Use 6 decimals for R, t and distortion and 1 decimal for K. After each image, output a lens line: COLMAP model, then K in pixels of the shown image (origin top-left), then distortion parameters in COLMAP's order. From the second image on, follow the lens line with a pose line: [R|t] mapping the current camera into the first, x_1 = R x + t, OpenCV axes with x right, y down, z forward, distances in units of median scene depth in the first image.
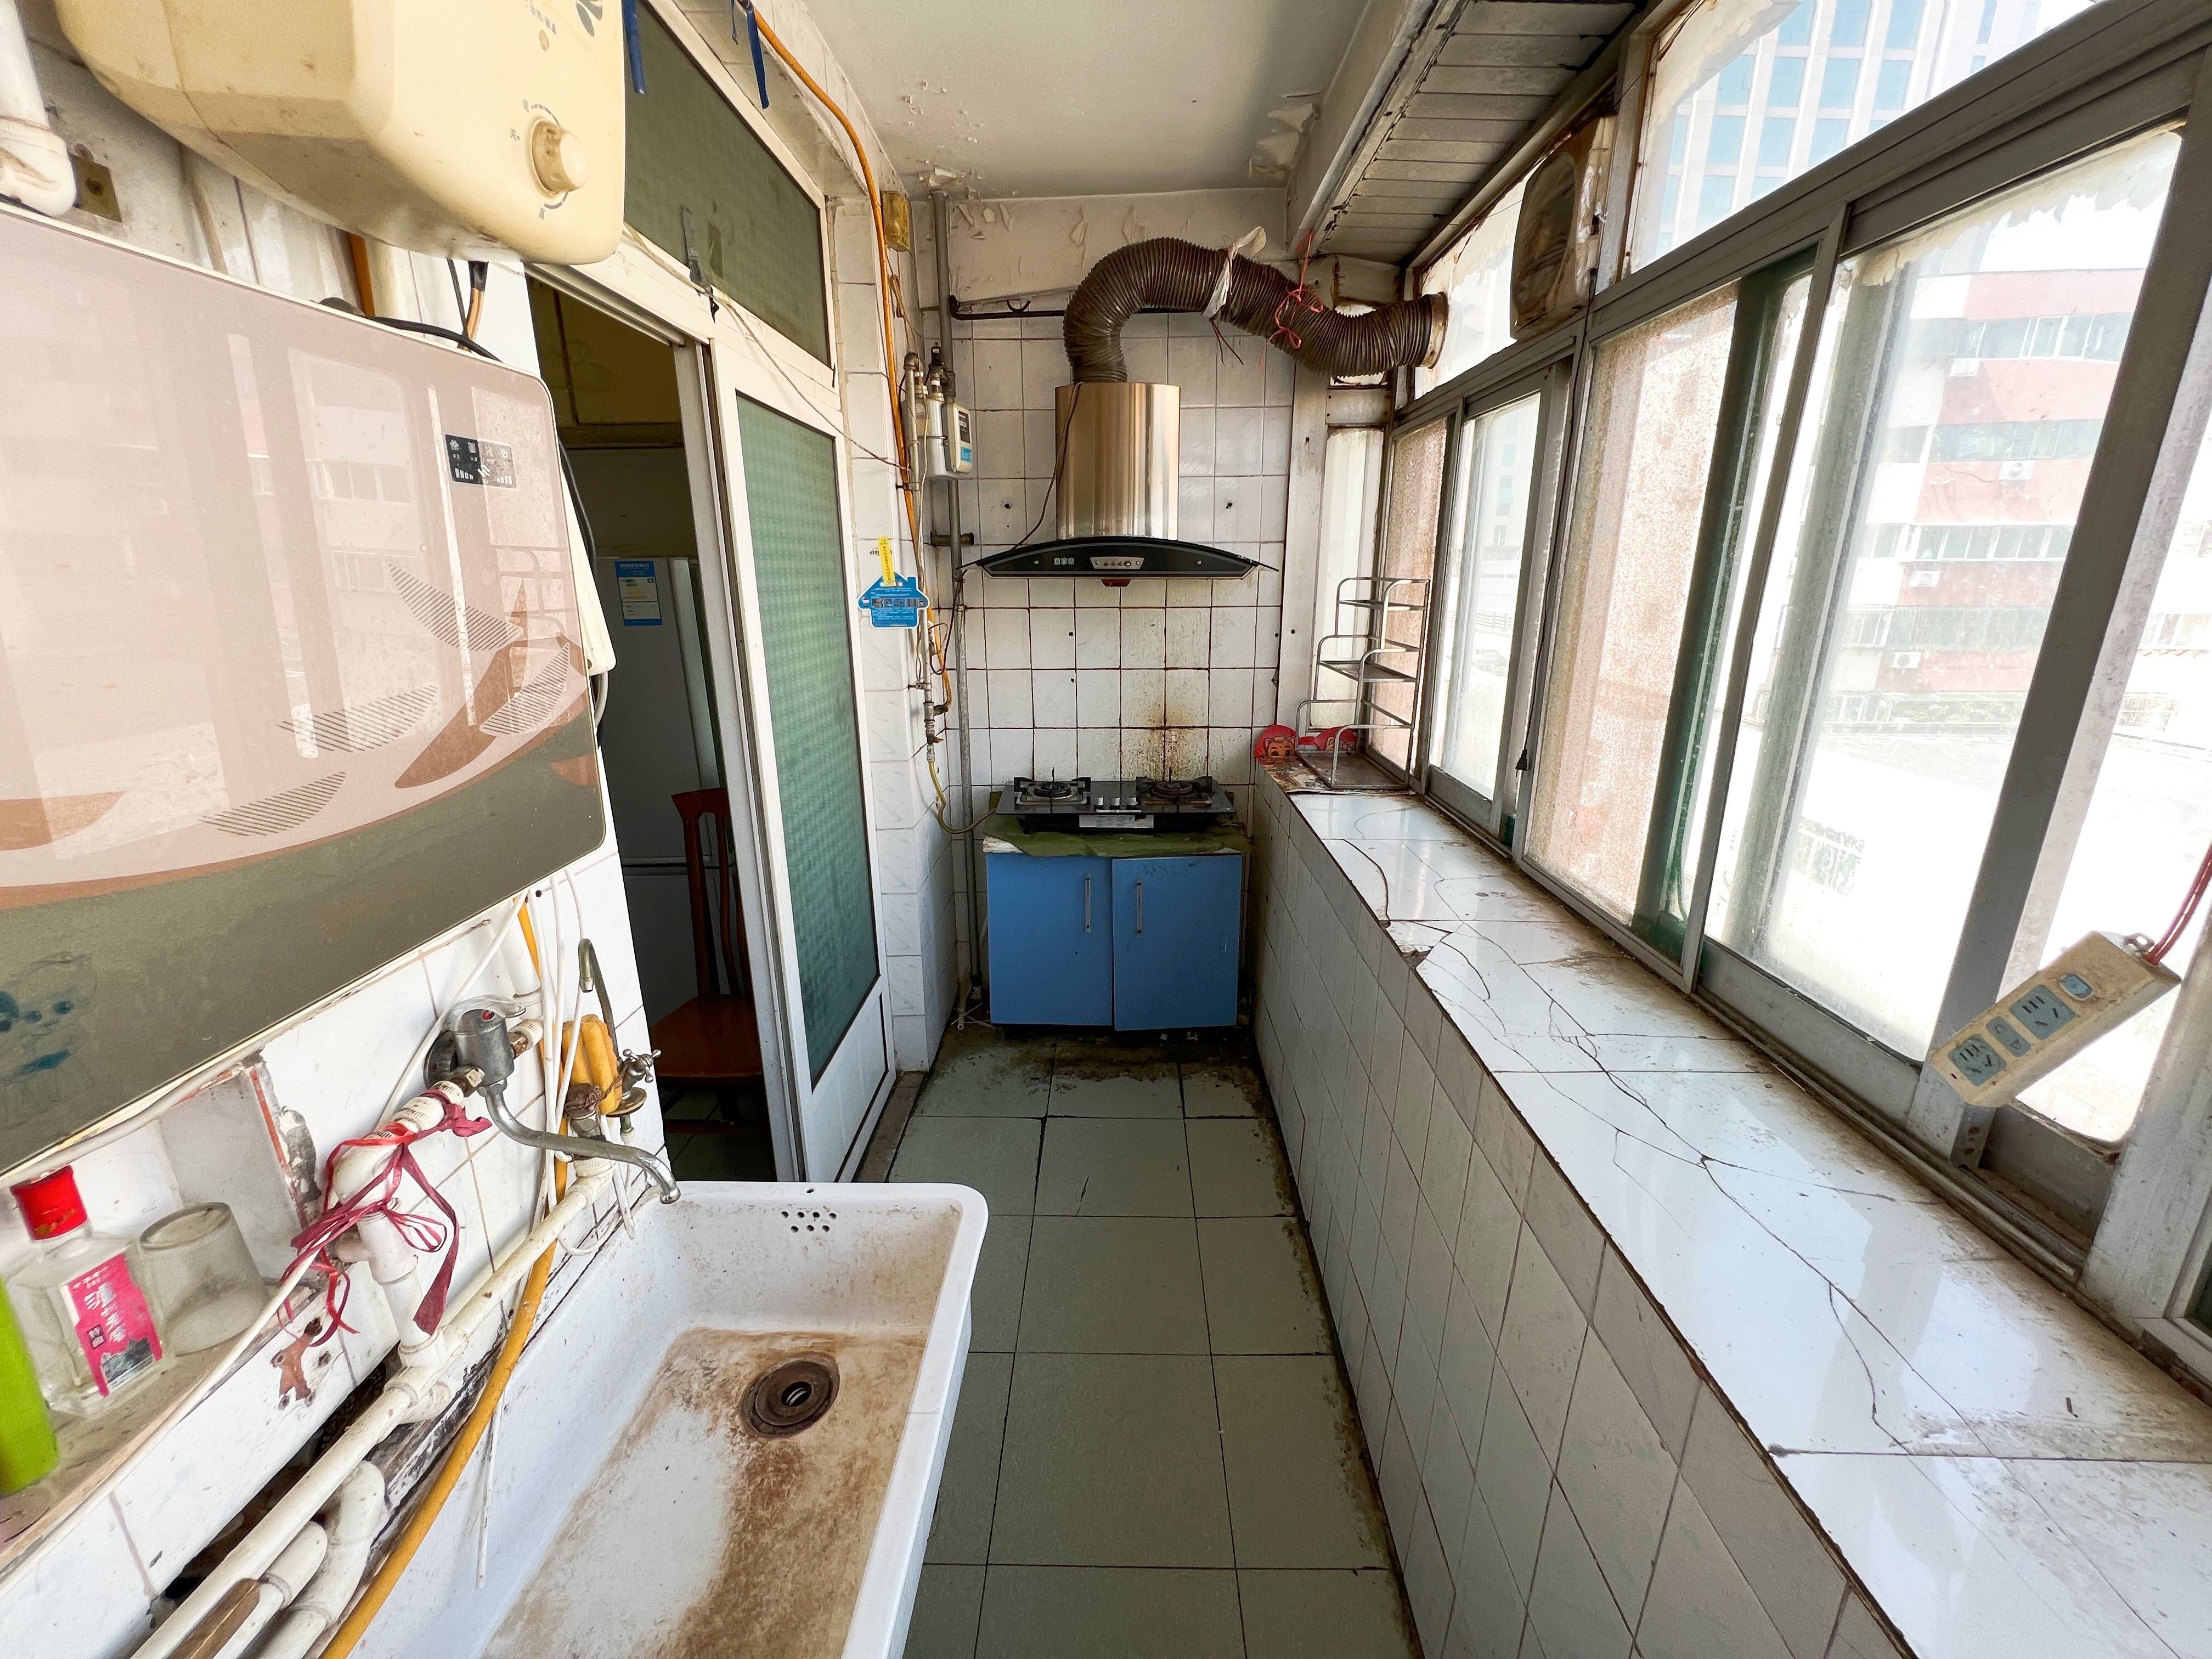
lens RADIAL K [[896.6, 0, 1111.2], [0, 896.6, 832.0], [0, 0, 1]] dist [0.000059, -0.000132]
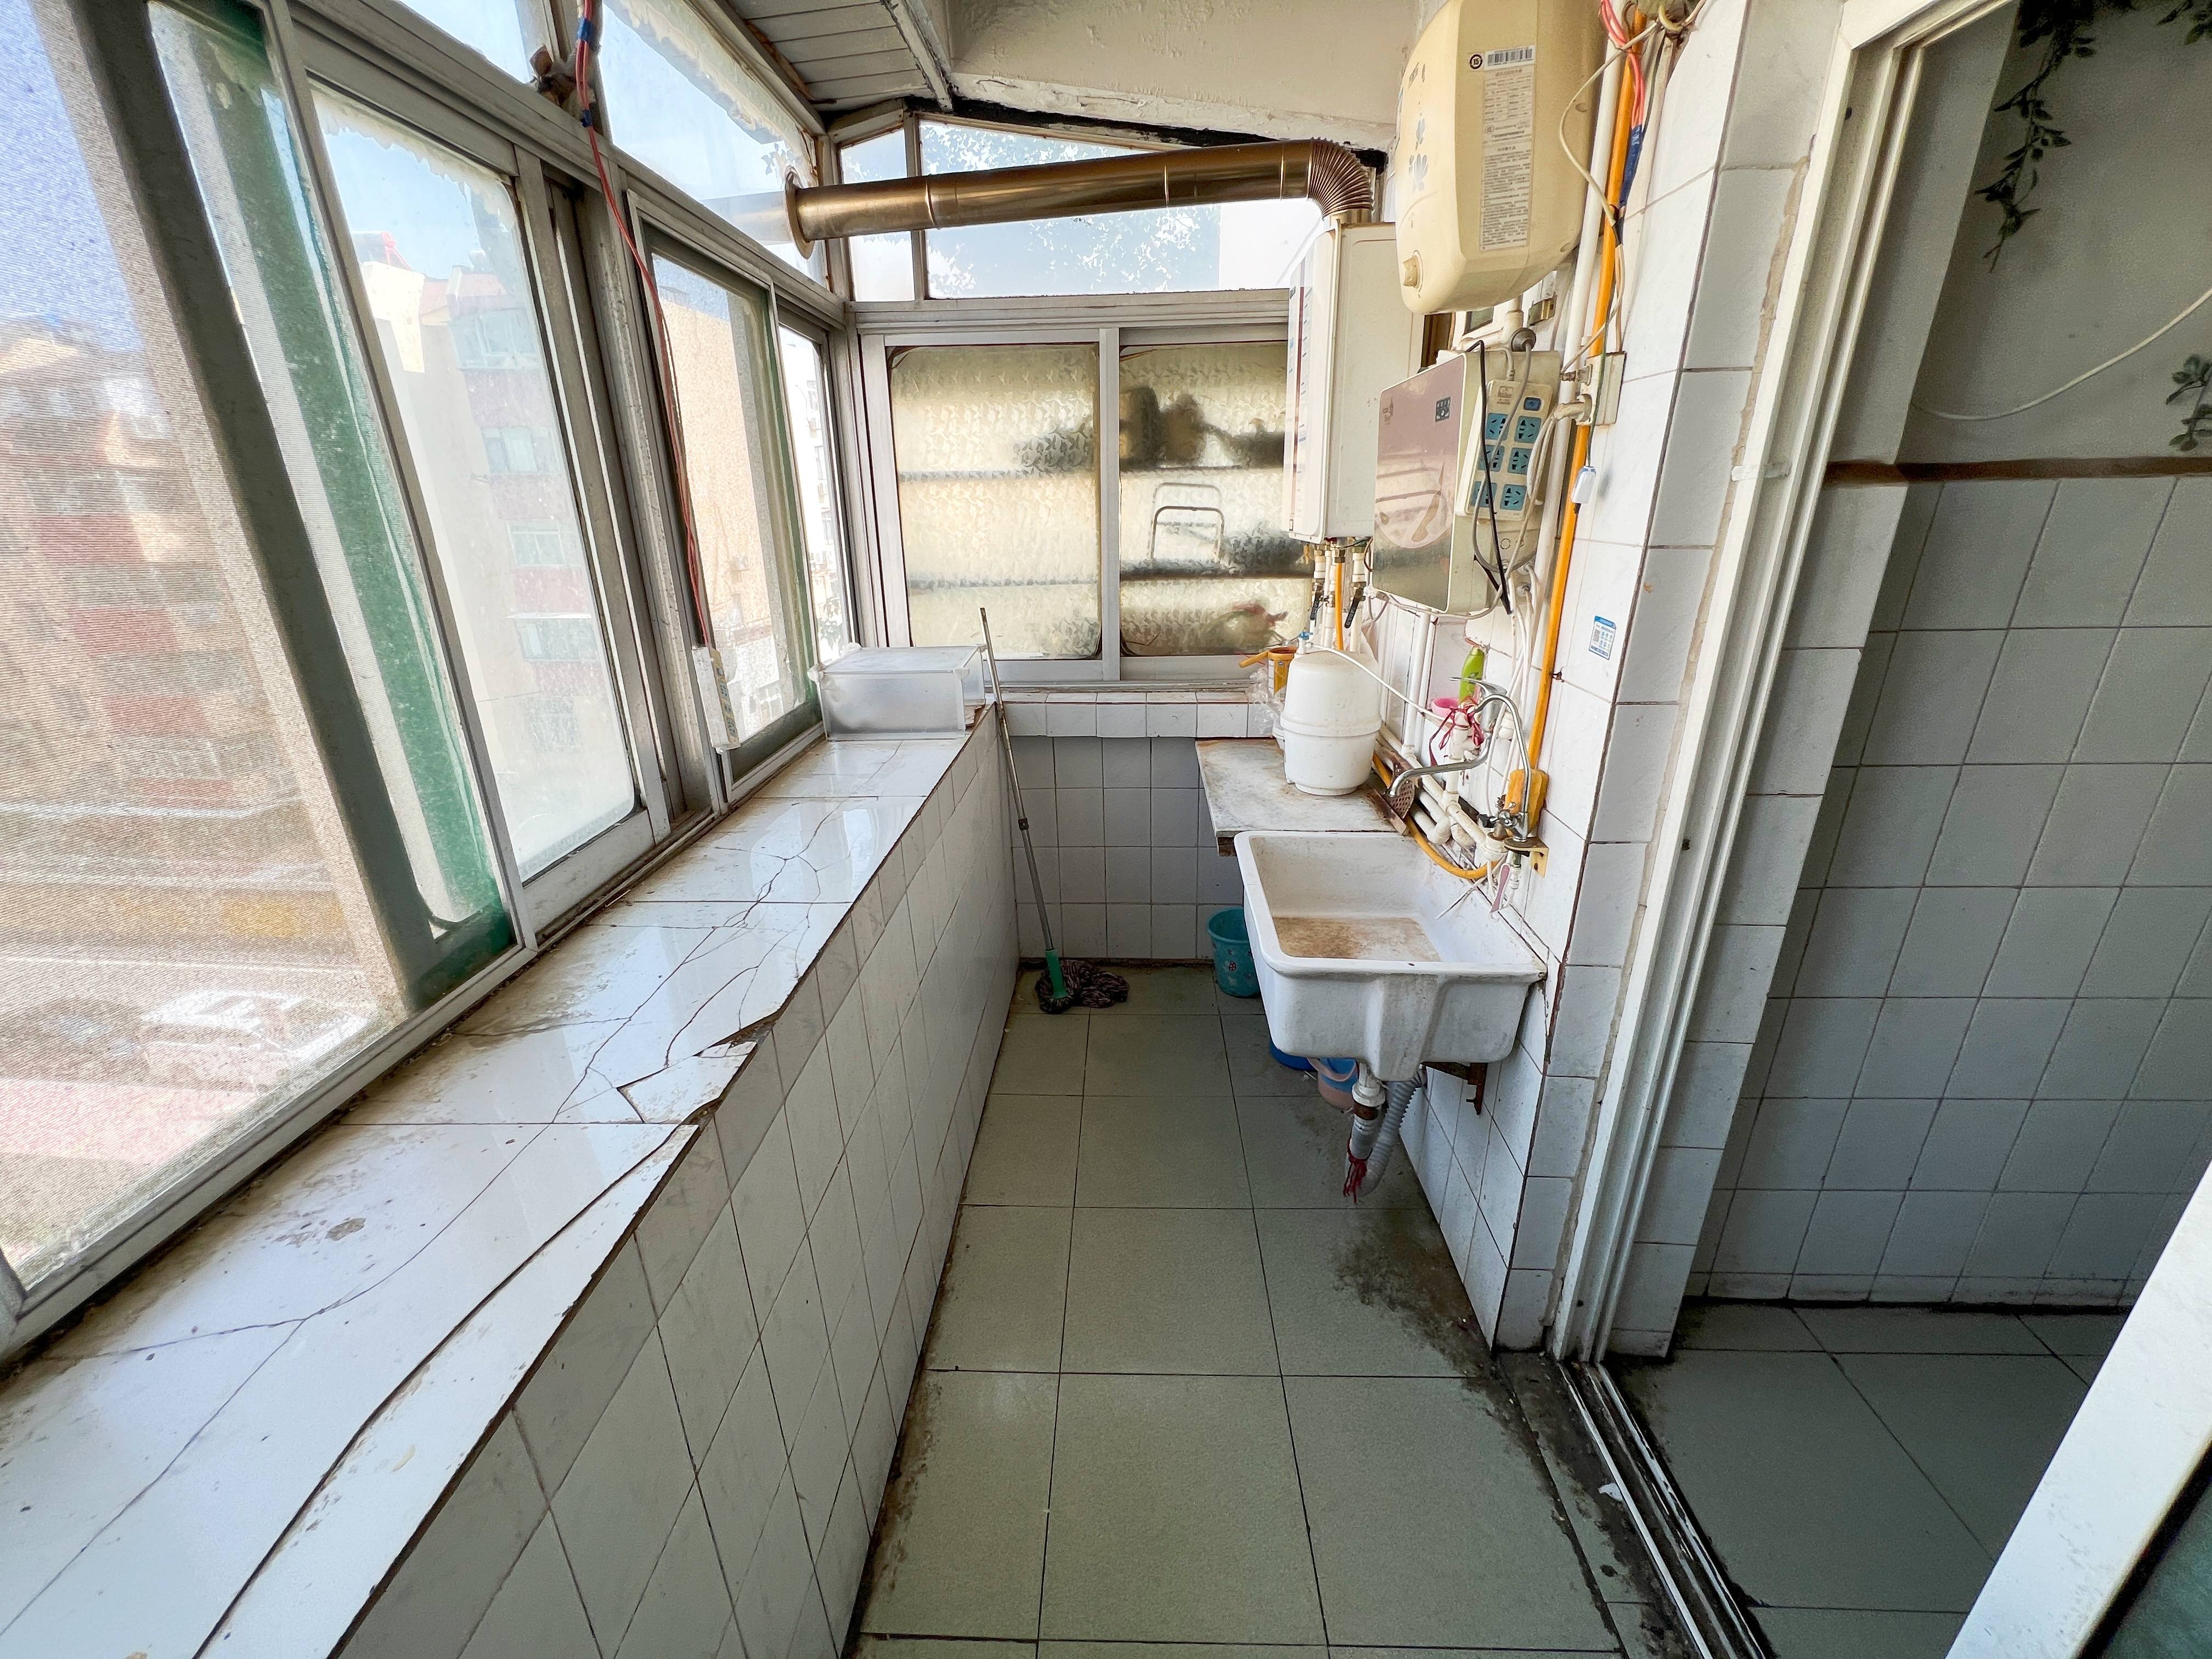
lens RADIAL K [[896.6, 0, 1102.9], [0, 896.6, 827.2], [0, 0, 1]] dist [0.000059, -0.000132]
pose [[-0.999587, 0.007291, 0.027794, 0.054859], [0.022427, 0.802674, 0.595996, -0.450558], [-0.017964, 0.596373, -0.802506, 1.668823]]
